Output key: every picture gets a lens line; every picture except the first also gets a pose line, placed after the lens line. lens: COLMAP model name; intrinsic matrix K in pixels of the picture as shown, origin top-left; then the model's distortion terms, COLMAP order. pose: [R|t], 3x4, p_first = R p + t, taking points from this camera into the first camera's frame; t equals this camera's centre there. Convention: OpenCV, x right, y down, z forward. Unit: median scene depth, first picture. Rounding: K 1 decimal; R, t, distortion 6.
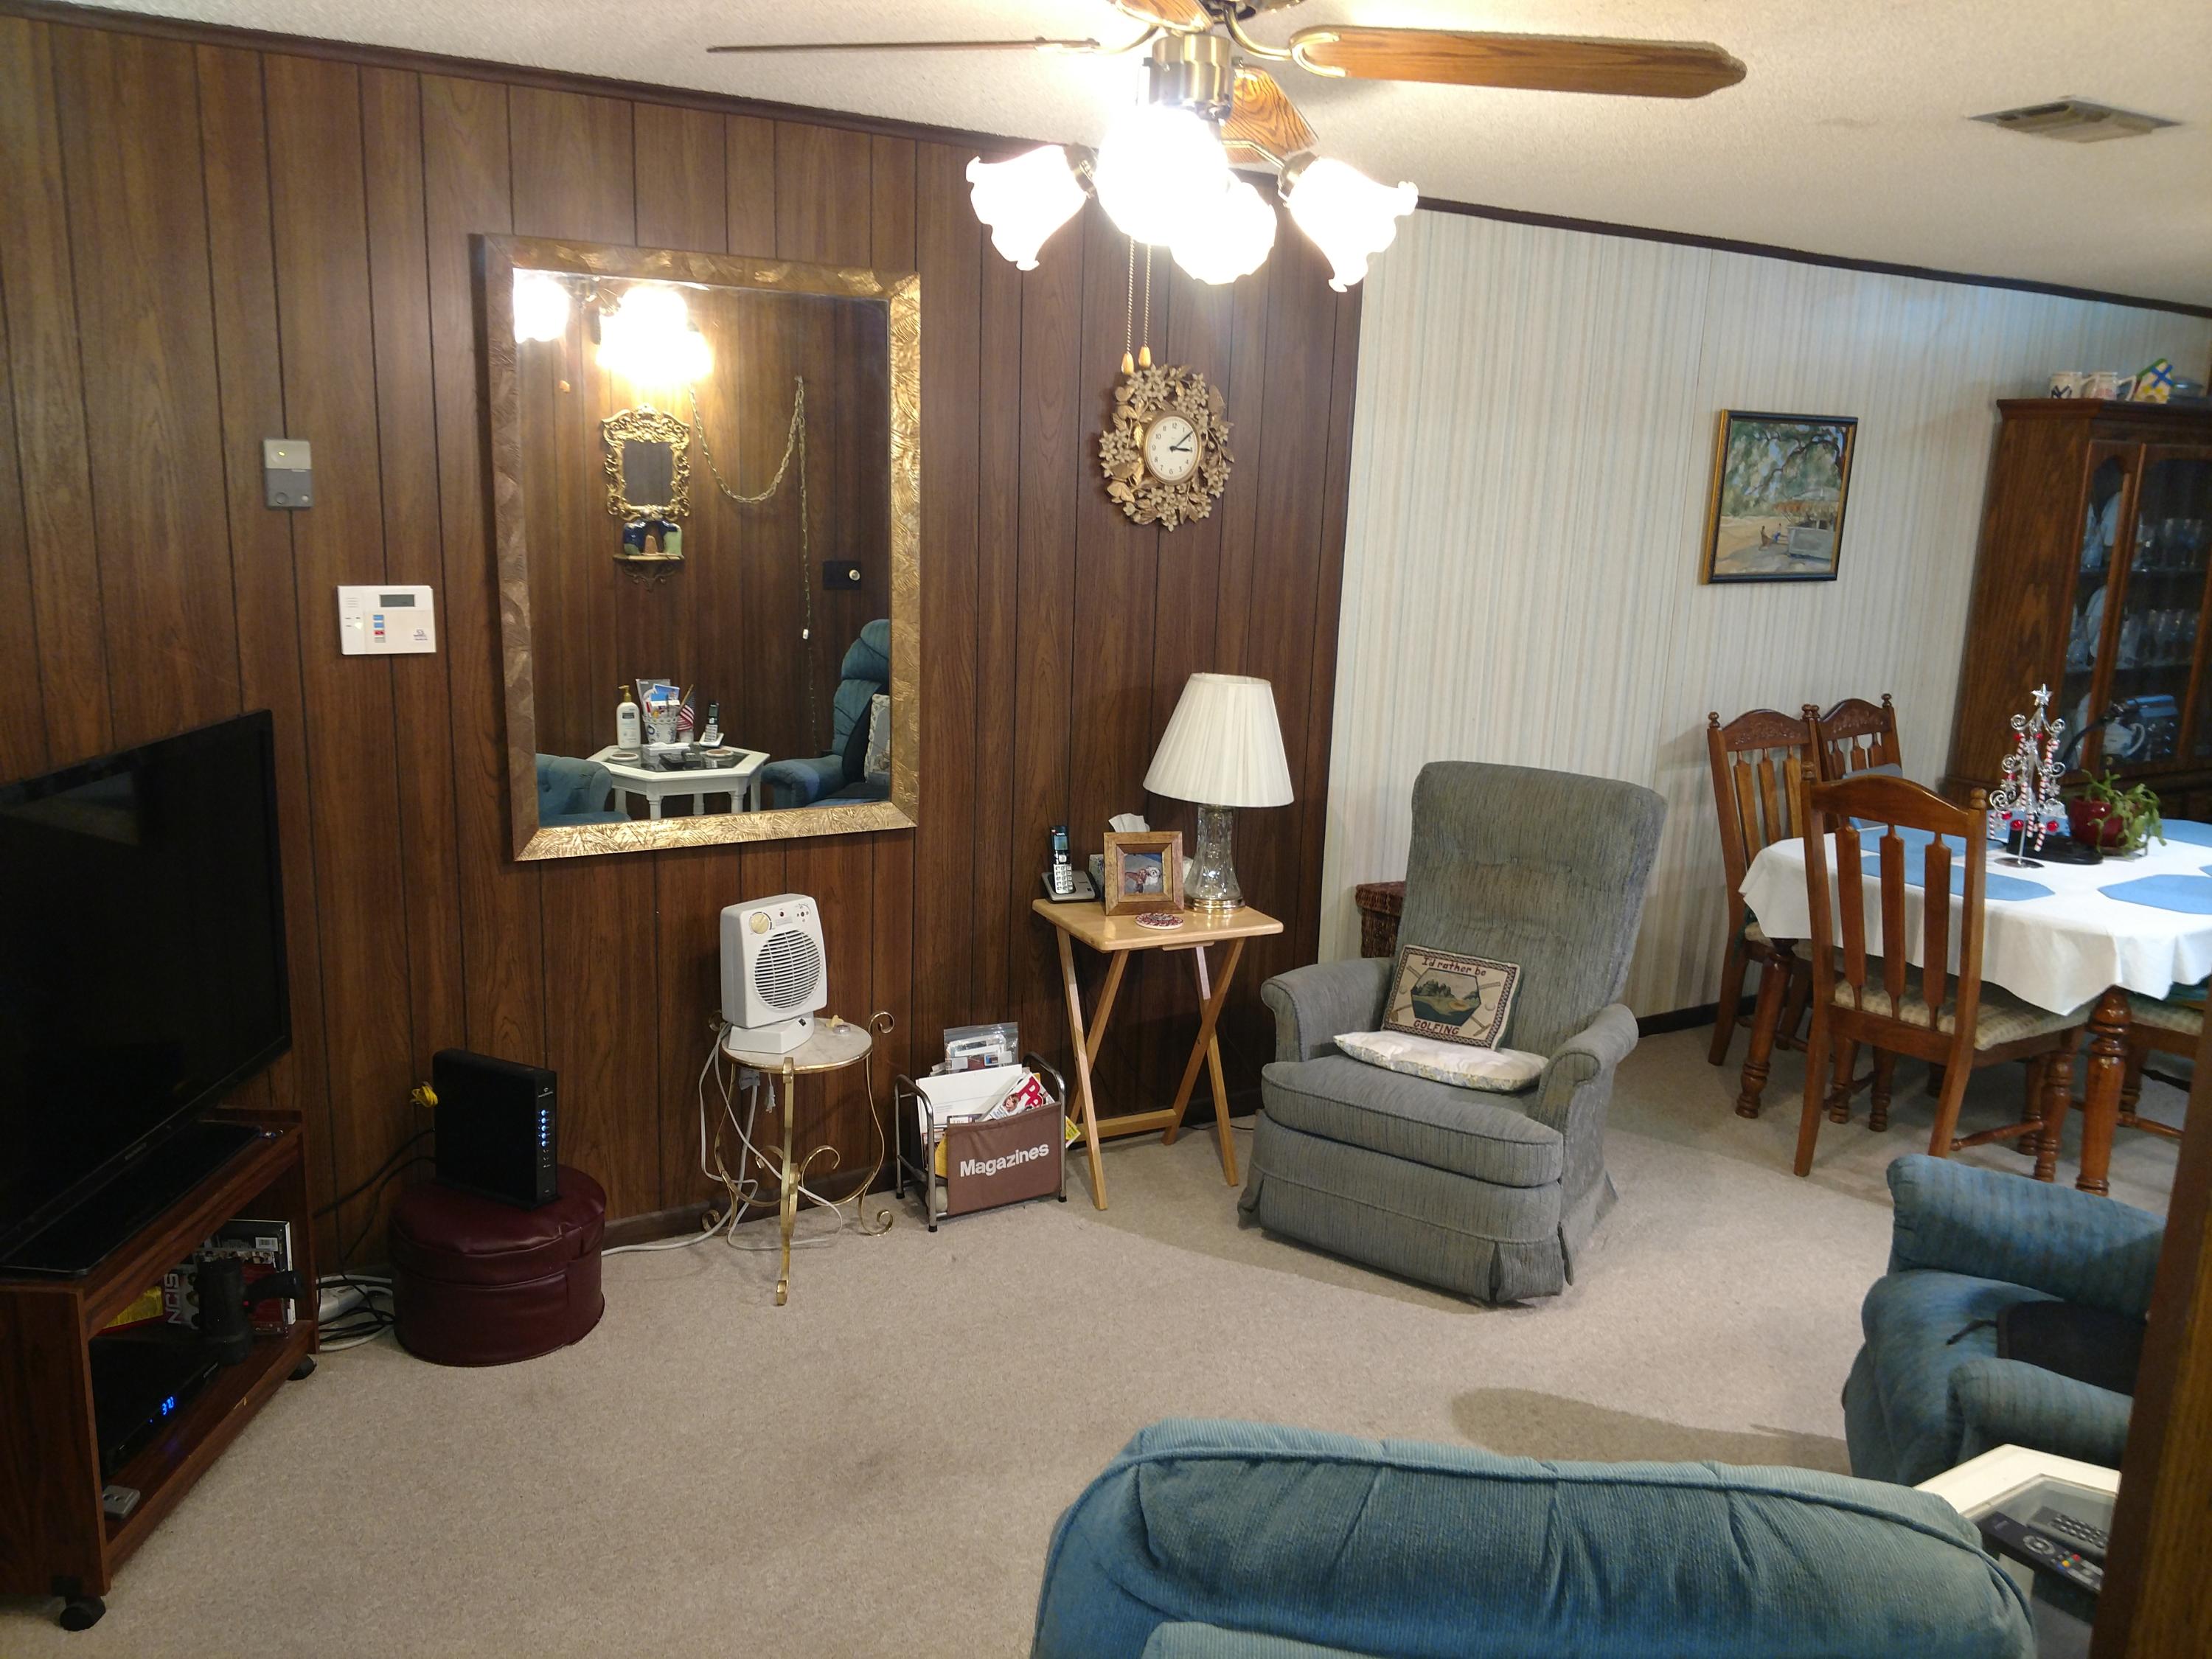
lens RADIAL K [[1744.7, 0, 1106.0], [0, 1744.7, 829.5], [0, 0, 1]] dist [0.007146, 0.002412]
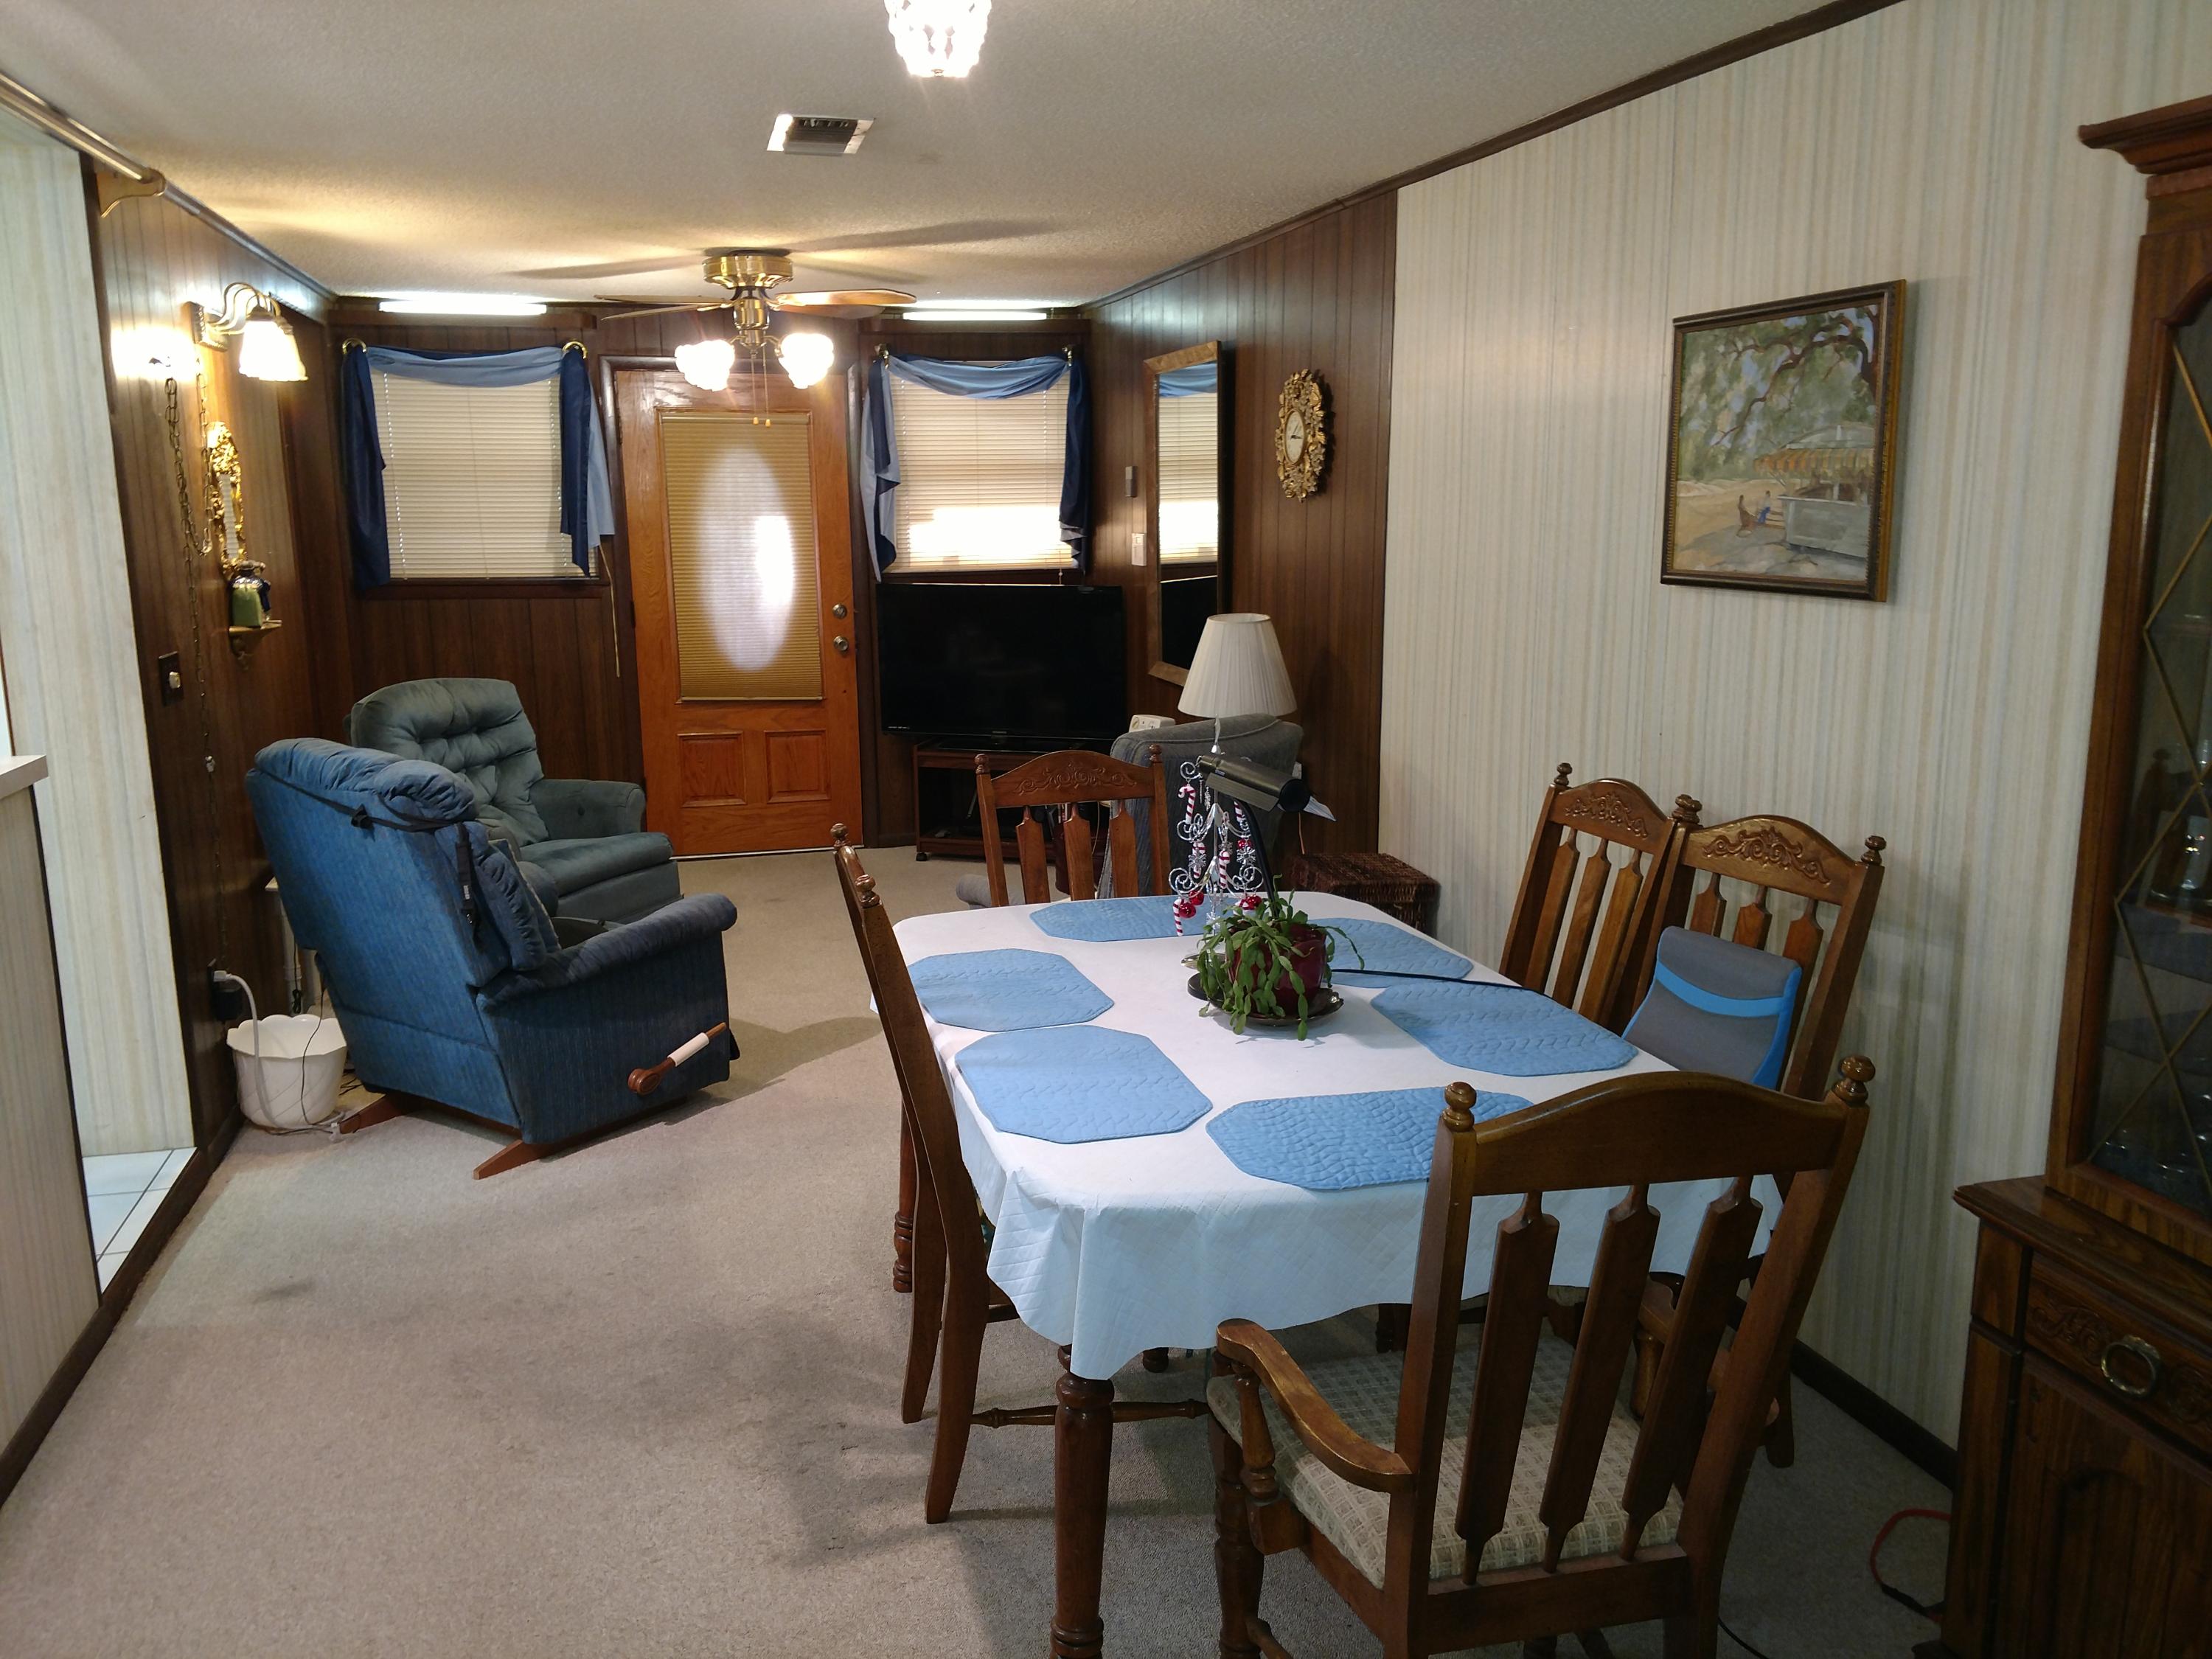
lens RADIAL K [[1744.7, 0, 1106.0], [0, 1744.7, 829.5], [0, 0, 1]] dist [0.007146, 0.002412]
pose [[-0.297657, 0.157053, -0.941666, 1.034319], [-0.196846, 0.955083, 0.221513, -0.154967], [0.934158, 0.251298, -0.253372, 0.983538]]
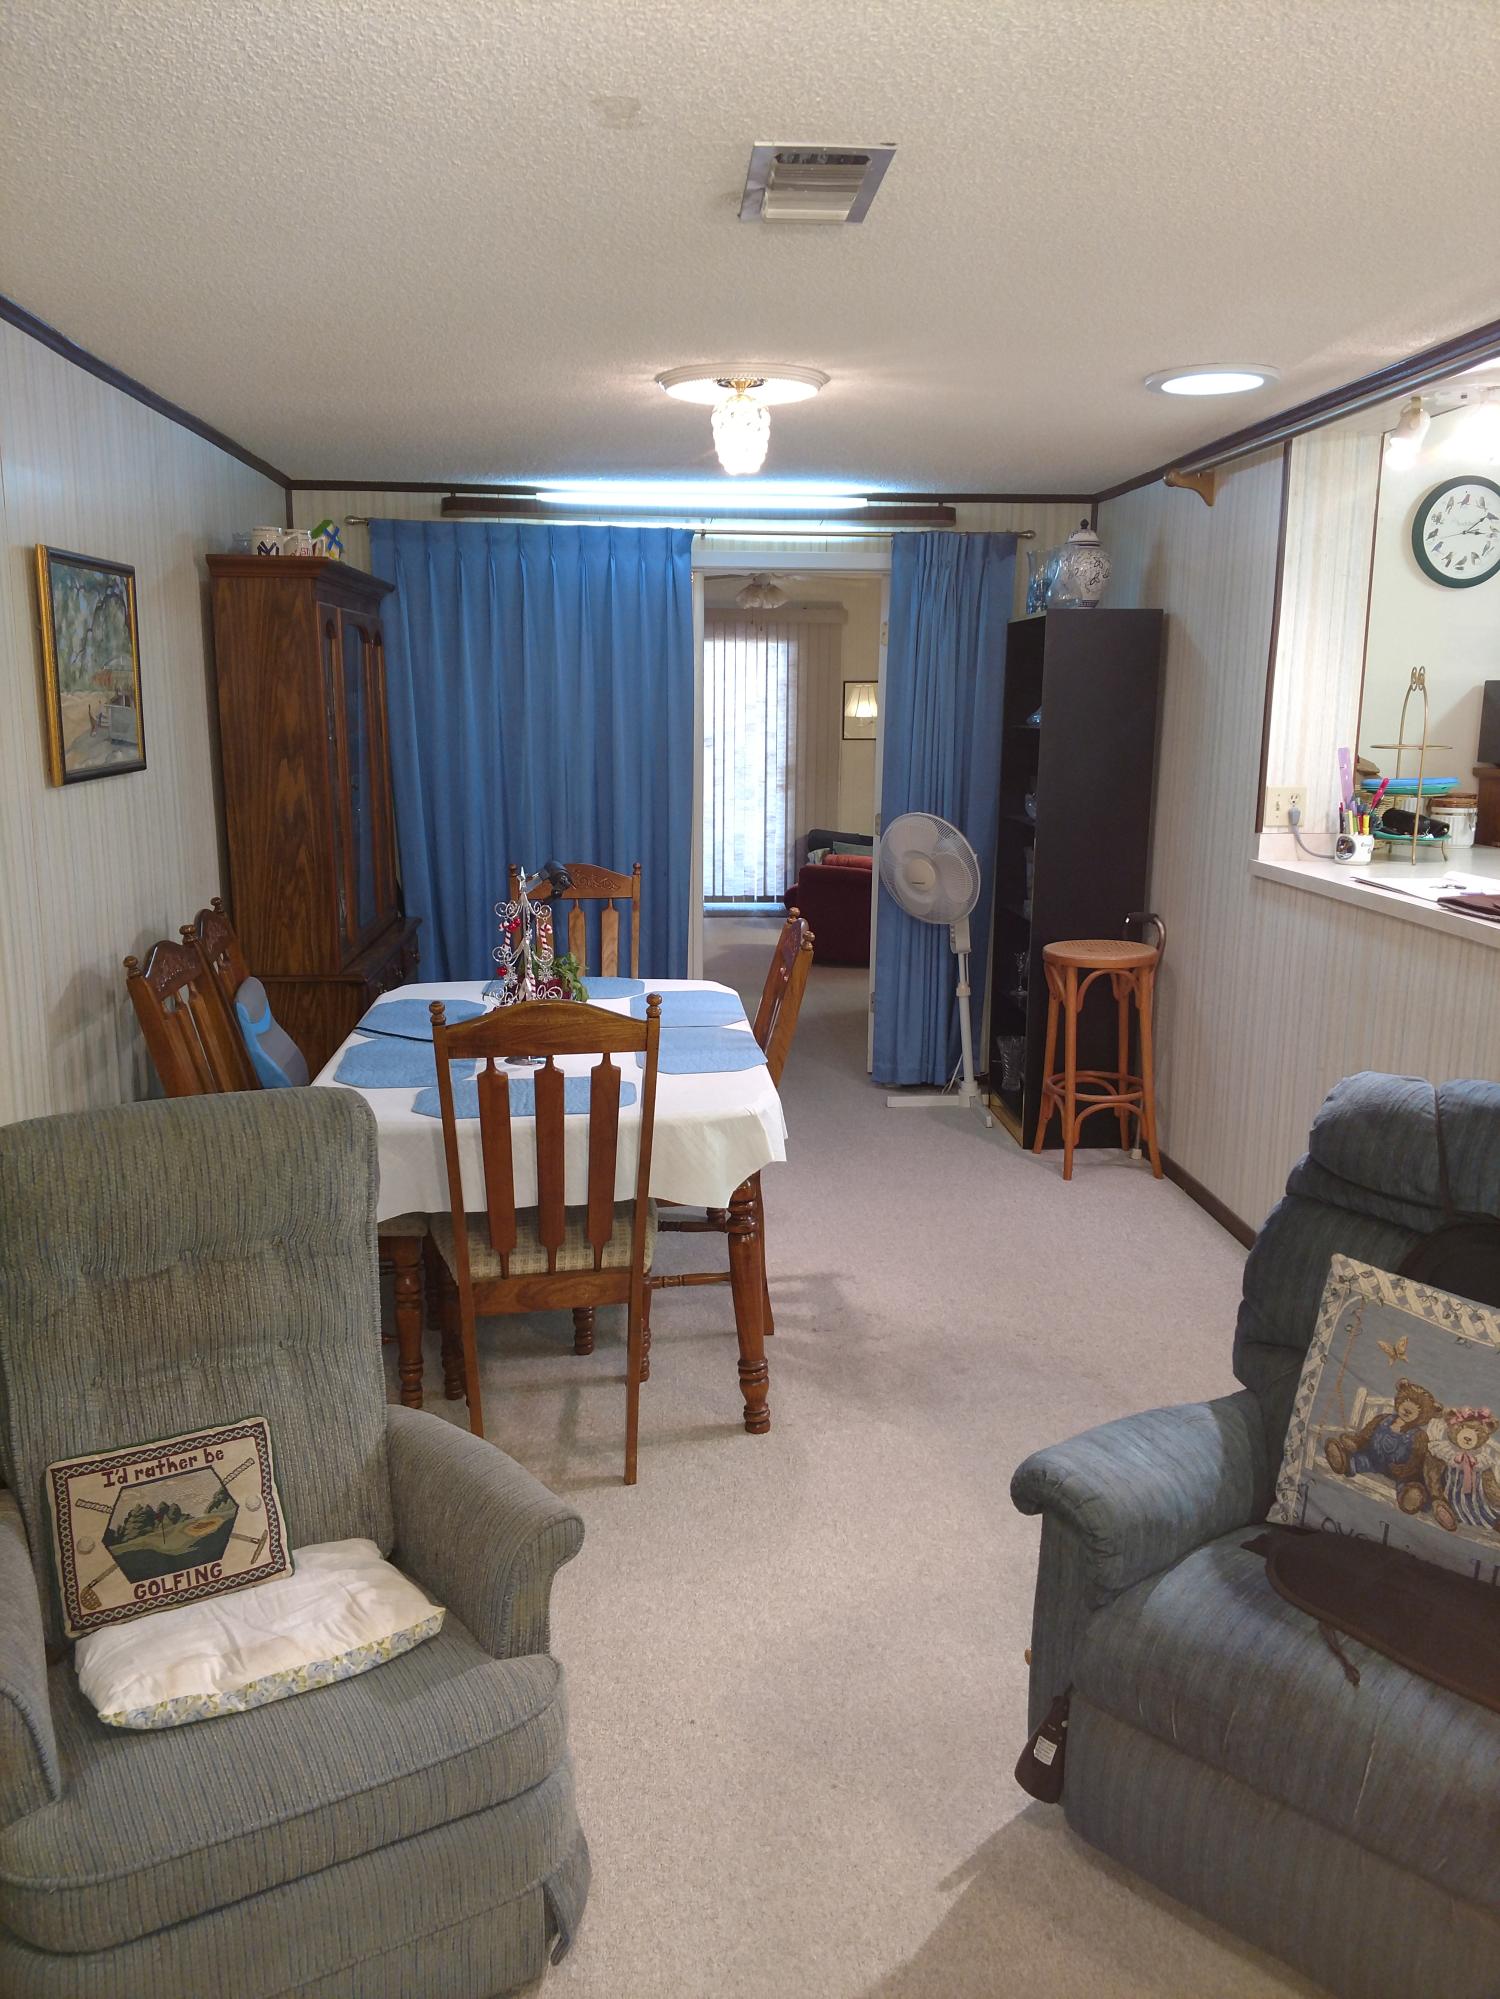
lens RADIAL K [[1516.9, 0, 750.0], [0, 1516.9, 999.5], [0, 0, 1]] dist [0.203585, -0.385956]
pose [[0.463350, -0.204939, 0.862152, -0.099675], [0.193823, 0.972773, 0.127067, -0.079941], [-0.864719, 0.108229, 0.490456, 0.438031]]
